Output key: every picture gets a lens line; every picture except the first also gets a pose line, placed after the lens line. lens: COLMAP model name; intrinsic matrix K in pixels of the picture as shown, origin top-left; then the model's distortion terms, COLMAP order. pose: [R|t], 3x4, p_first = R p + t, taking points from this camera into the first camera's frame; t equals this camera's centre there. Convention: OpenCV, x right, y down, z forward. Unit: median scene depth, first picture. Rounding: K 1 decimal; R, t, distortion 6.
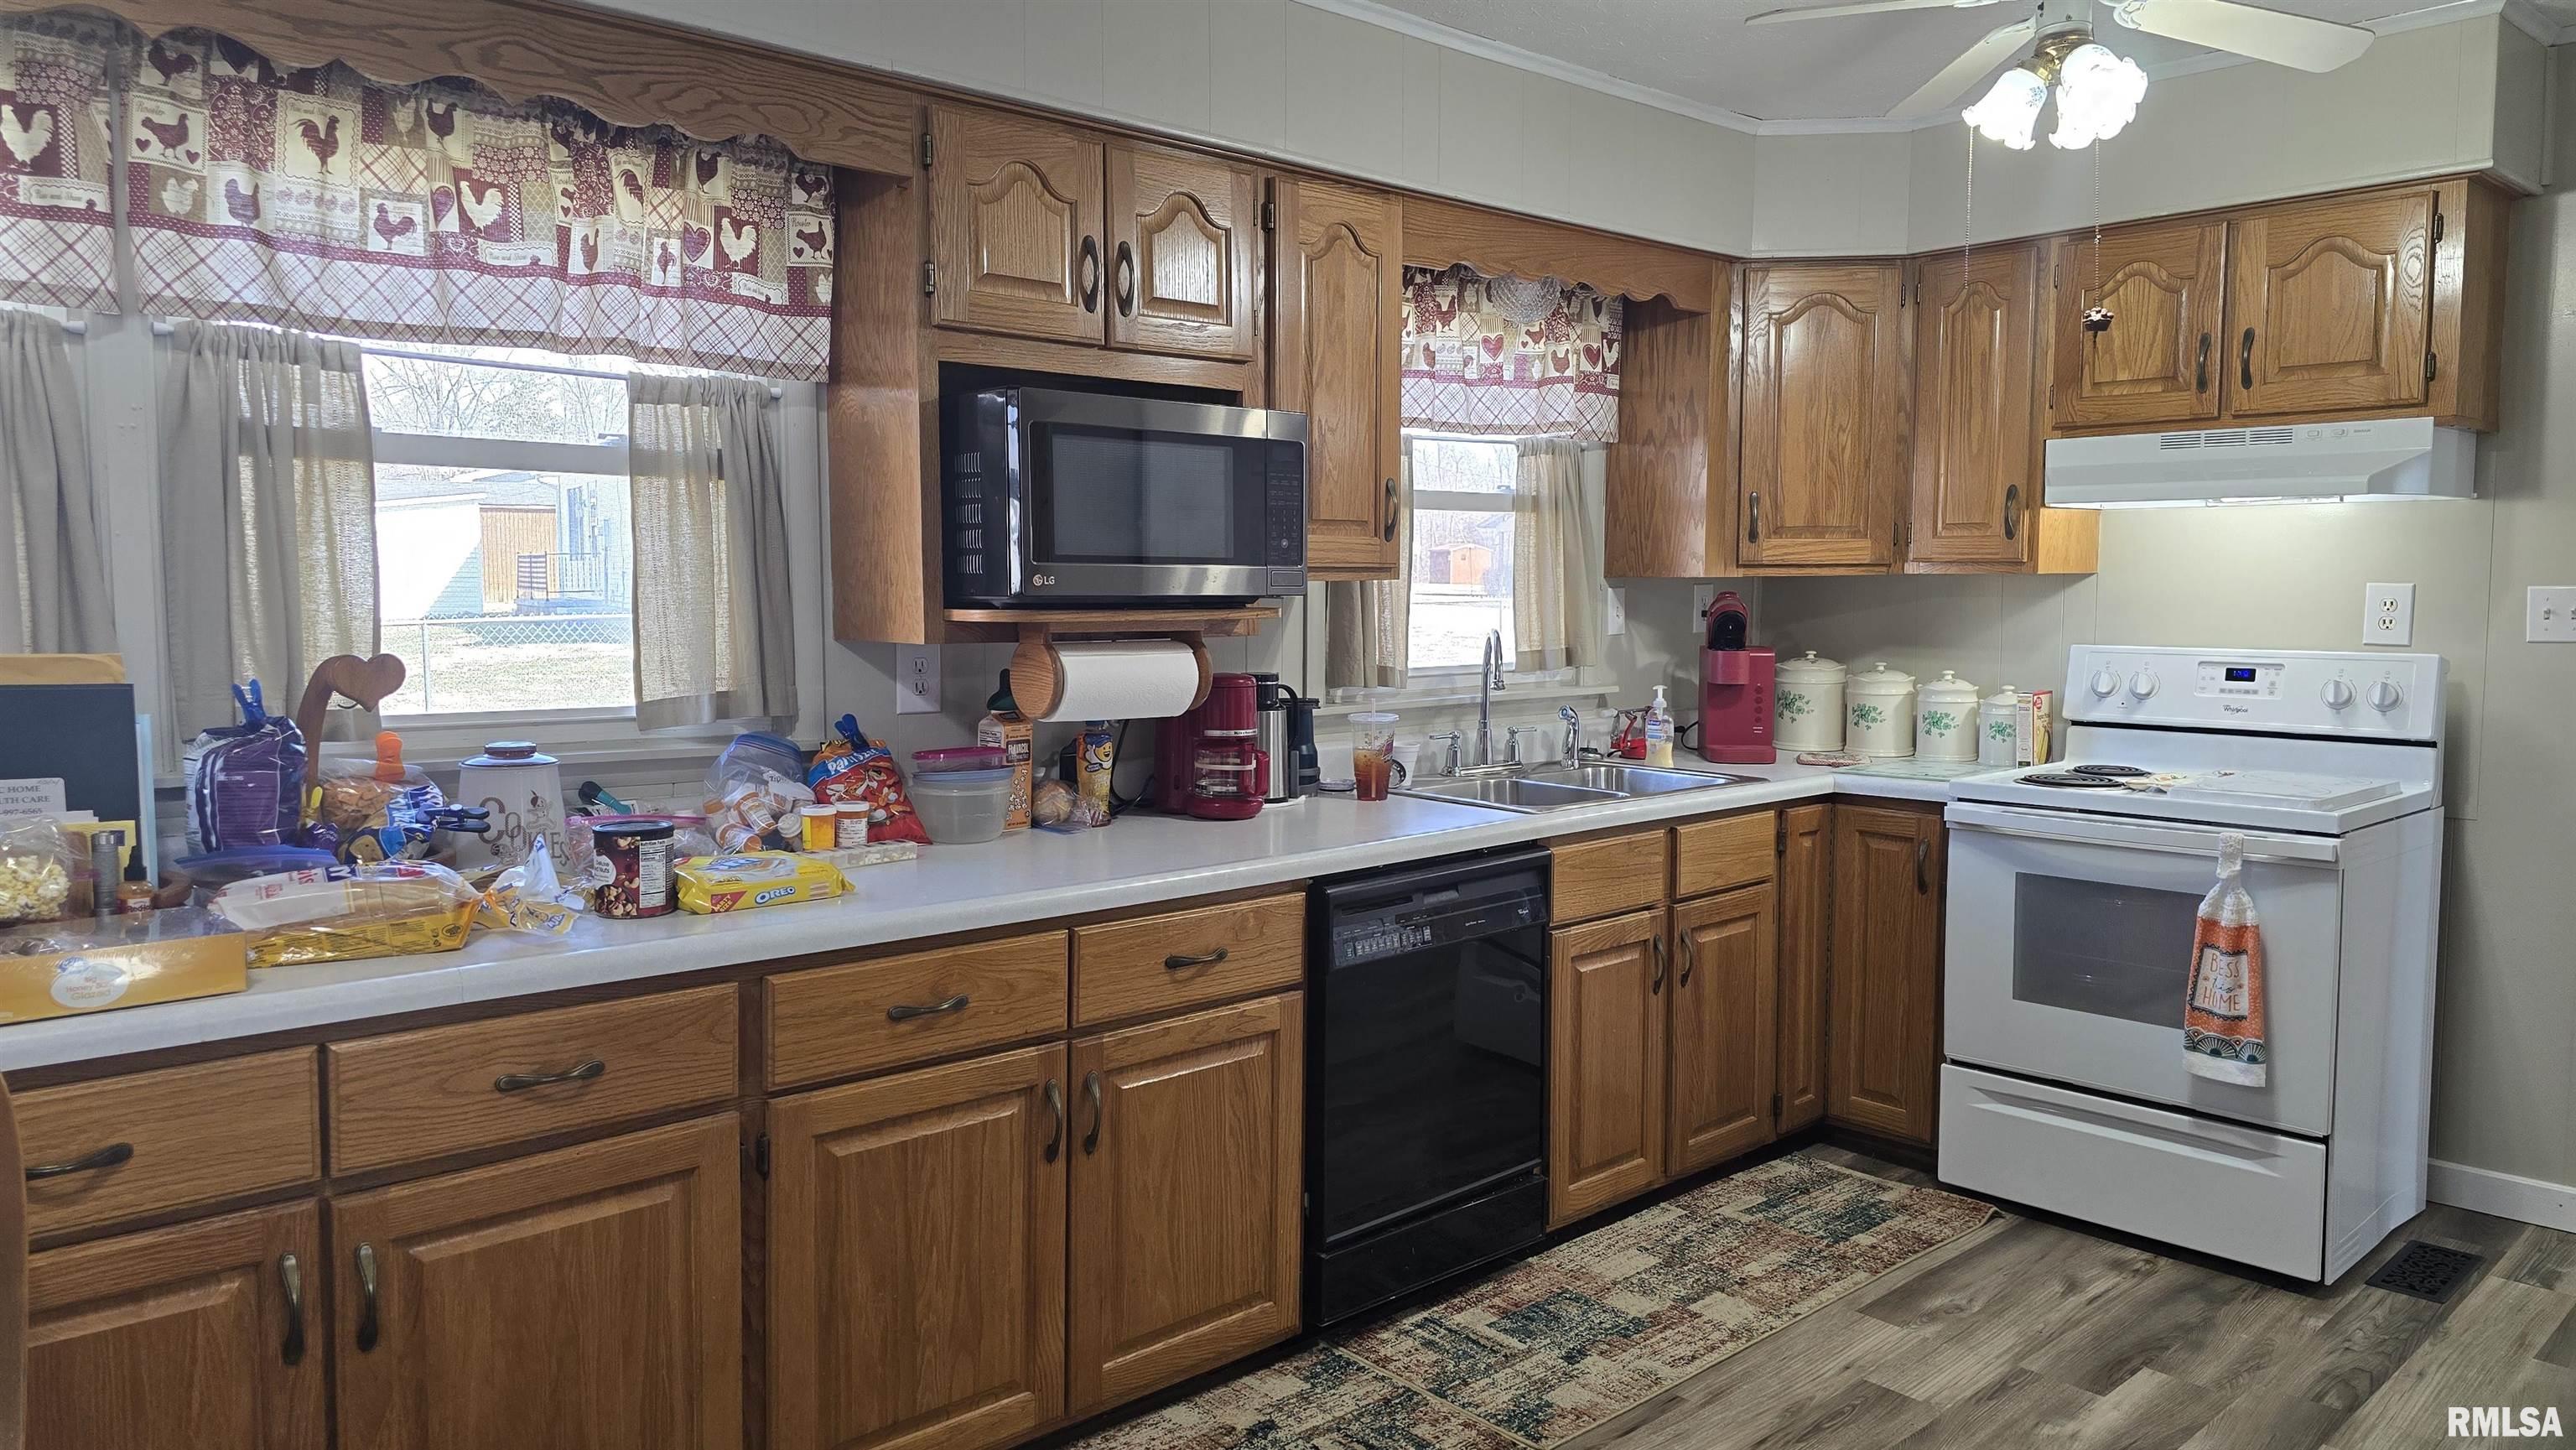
lens RADIAL K [[1694.8, 0, 1288.0], [0, 1694.8, 725.0], [0, 0, 1]] dist [0.032979, -0.002373]
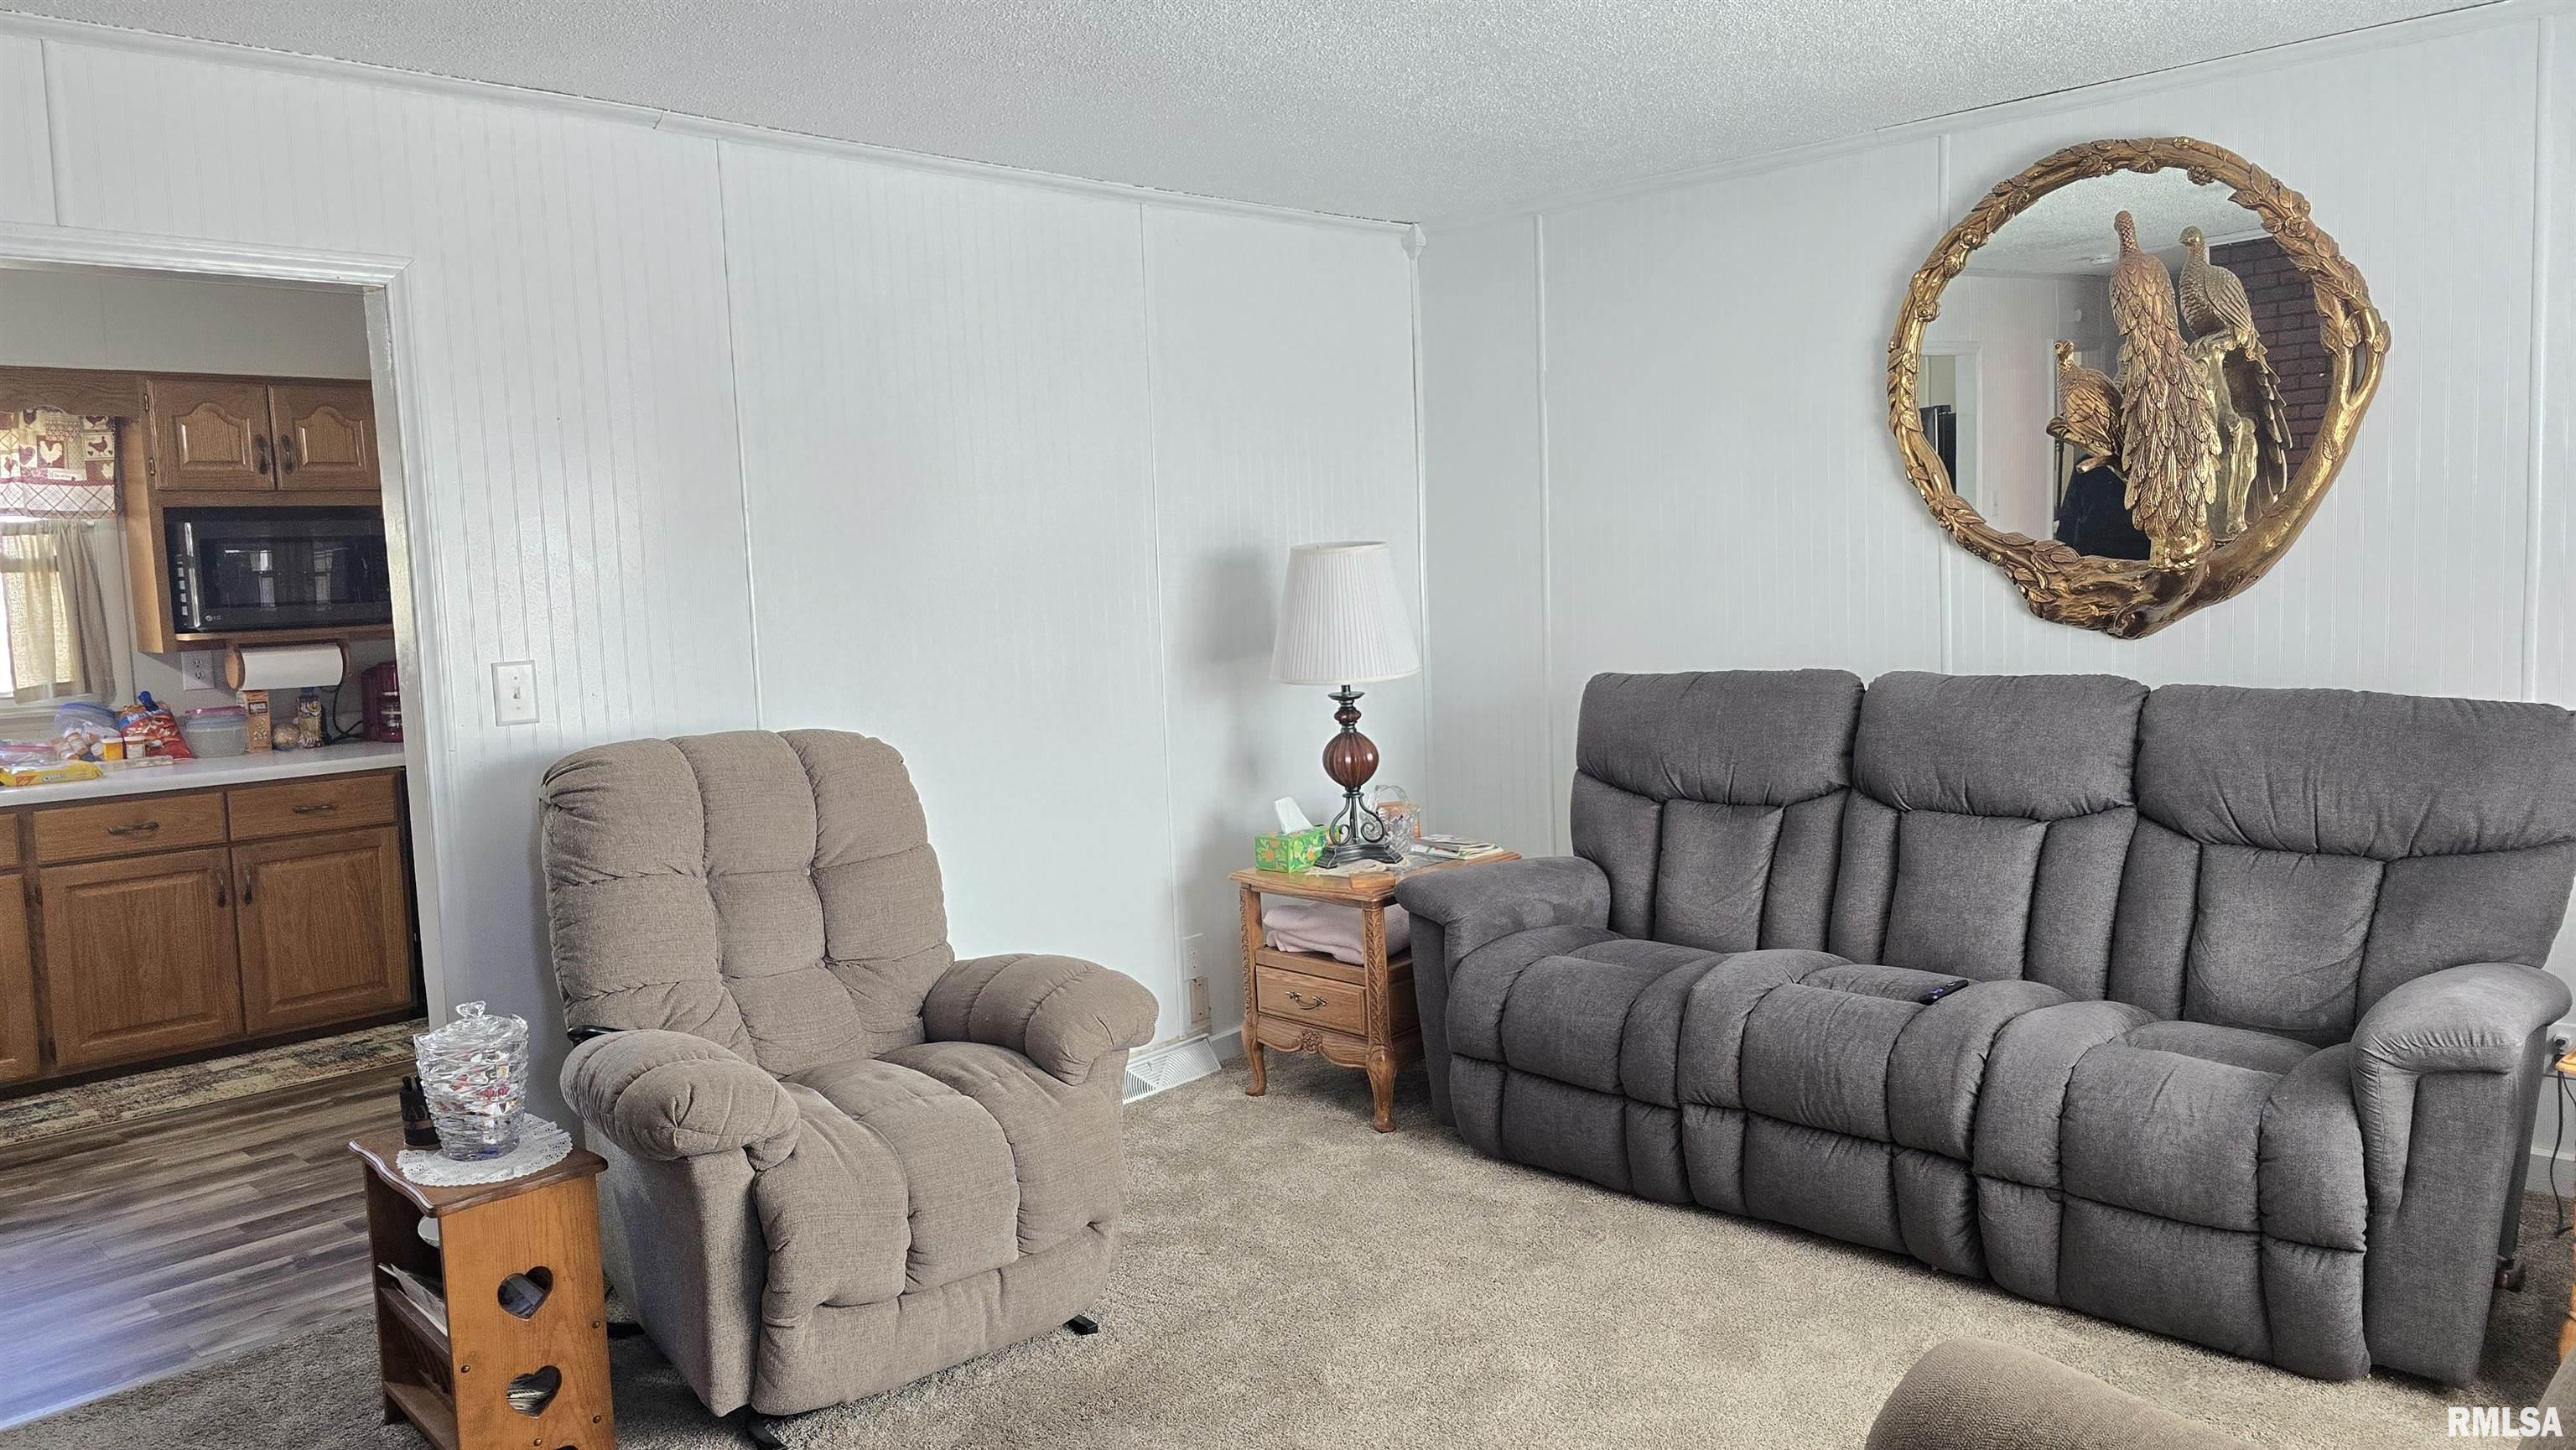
lens RADIAL K [[1718.7, 0, 1288.0], [0, 1718.7, 725.0], [0, 0, 1]] dist [-0.003669, -0.003854]
pose [[0.997948, -0.043451, 0.047021, 0.969087], [0.042813, 0.998978, 0.014505, 0.061403], [-0.047603, -0.012462, 0.998789, -1.017719]]
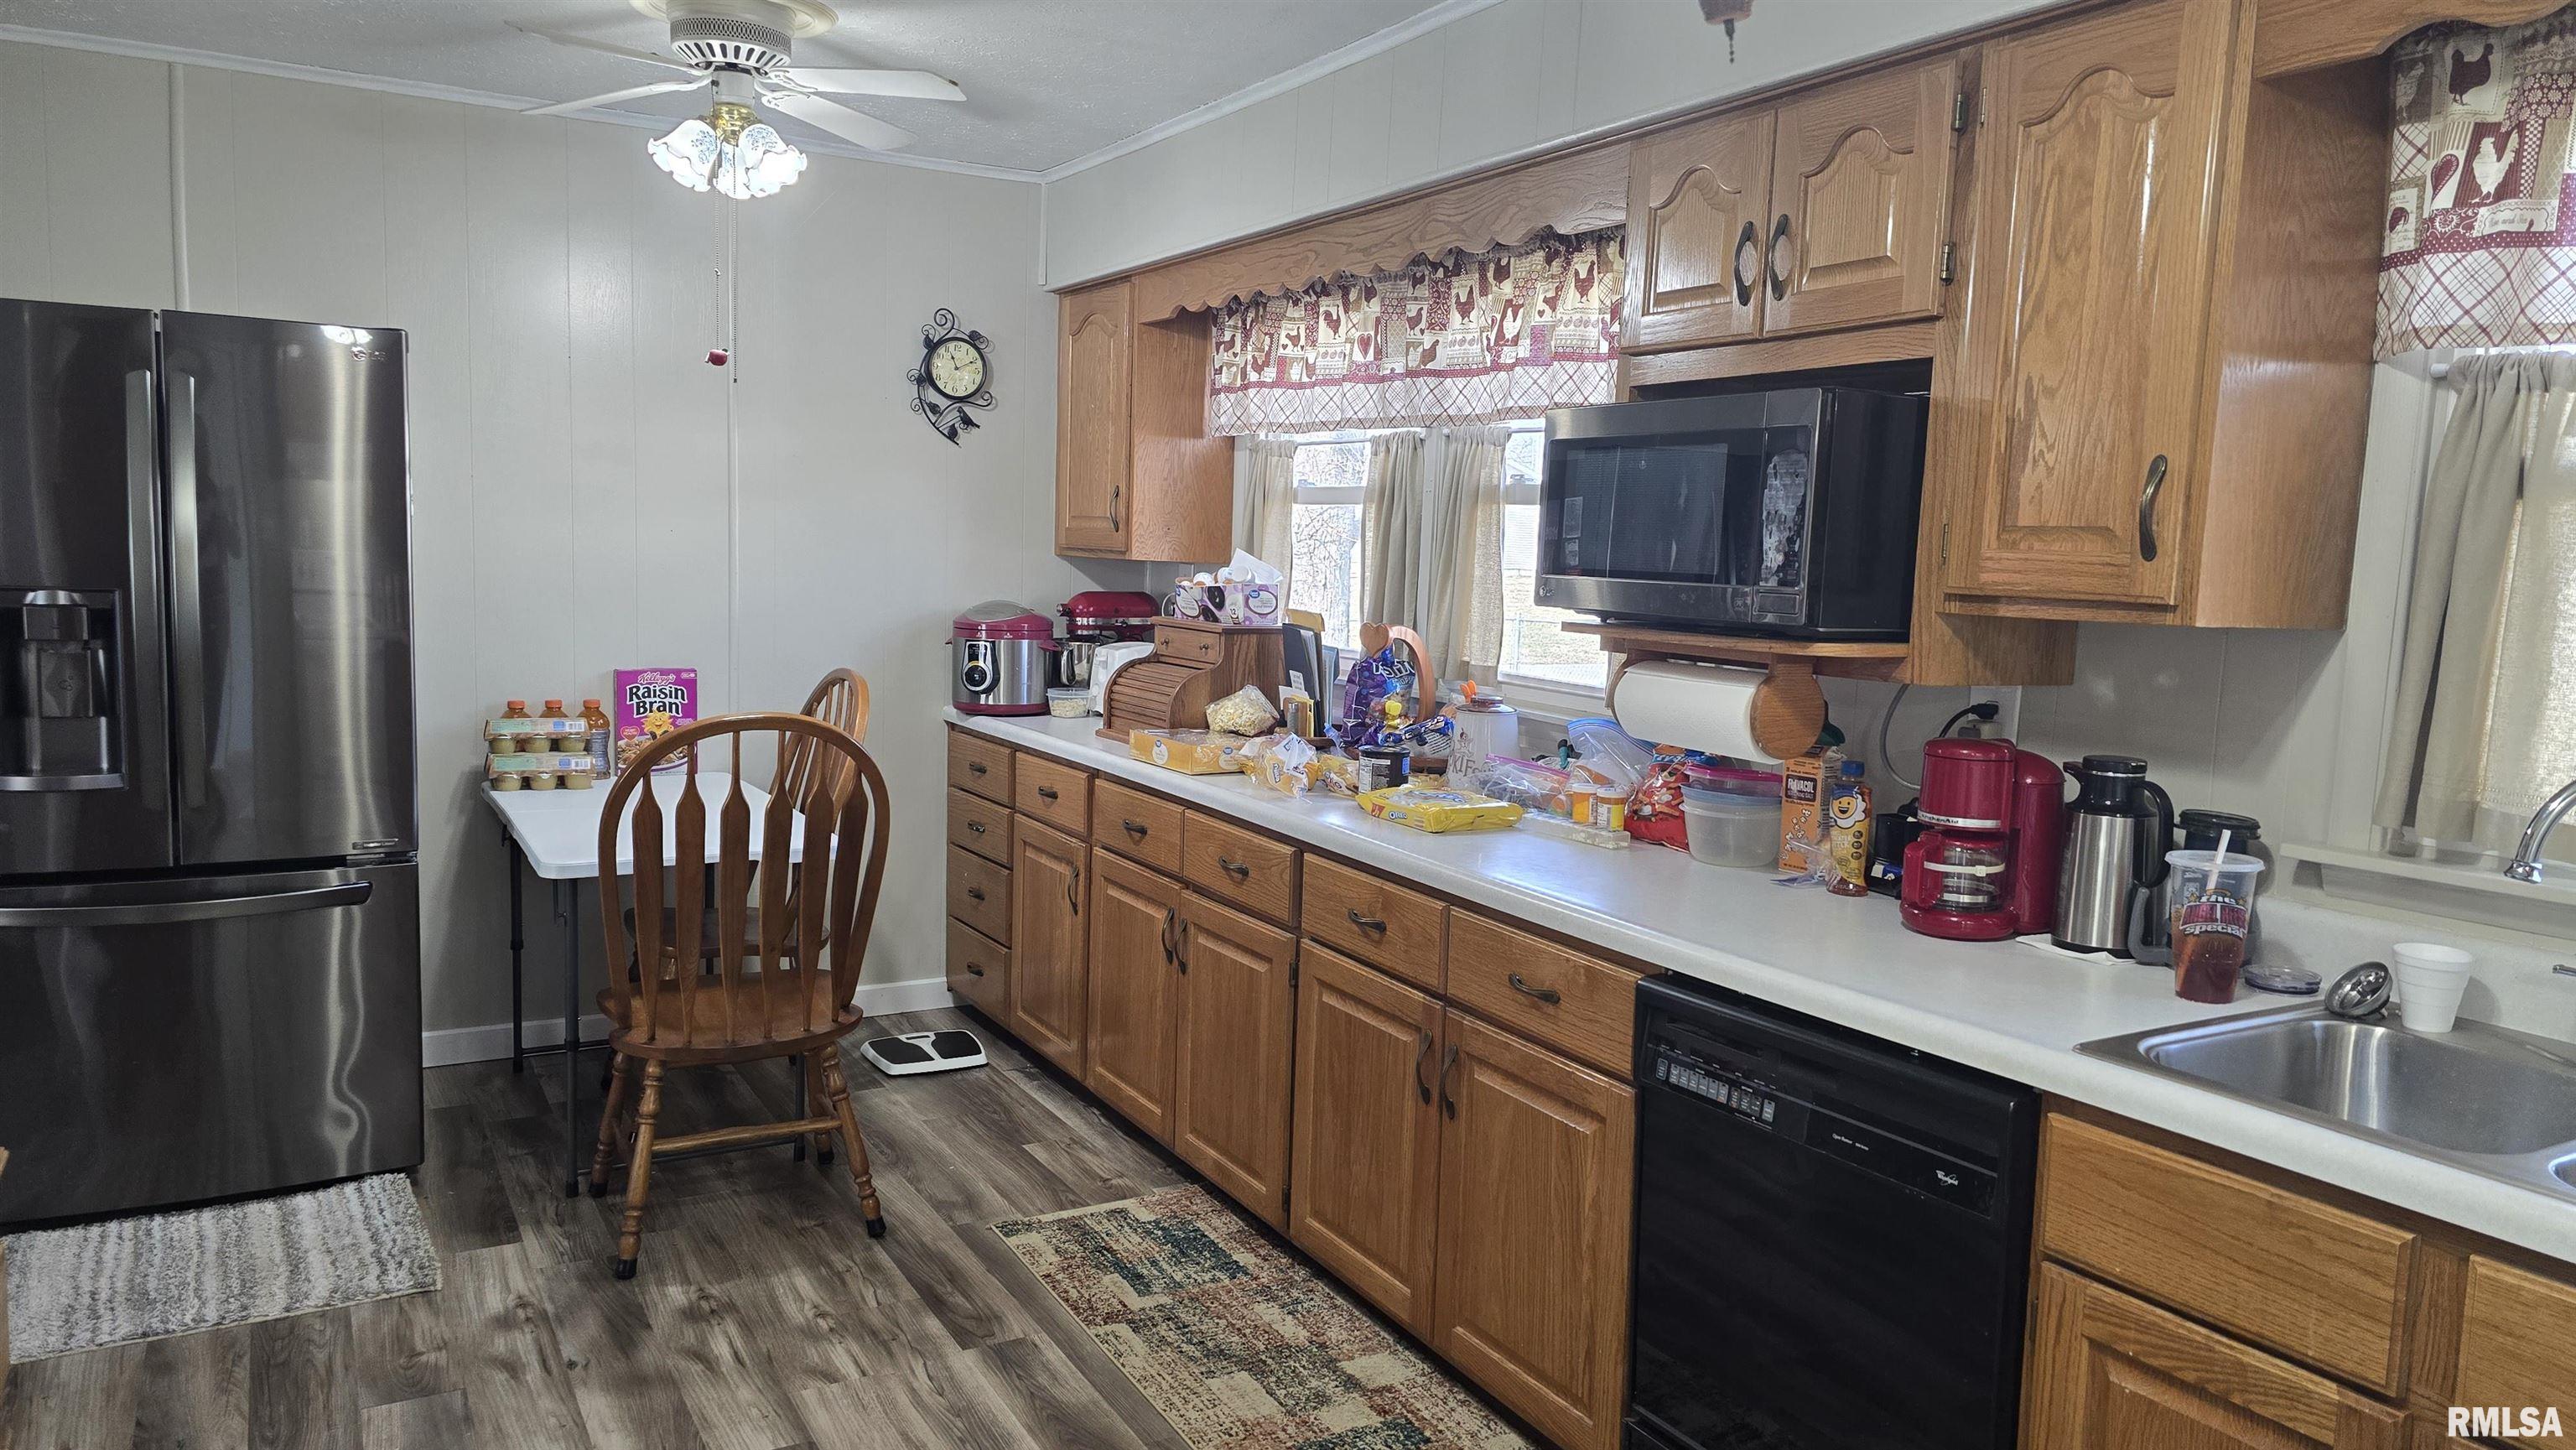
lens RADIAL K [[1760.1, 0, 1288.0], [0, 1760.1, 725.0], [0, 0, 1]] dist [0.000070, 0.190708]
pose [[-0.227446, 0.092895, -0.969350, 0.922022], [-0.119313, 0.985281, 0.122417, -0.113687], [0.966454, 0.143499, -0.213014, 1.048304]]
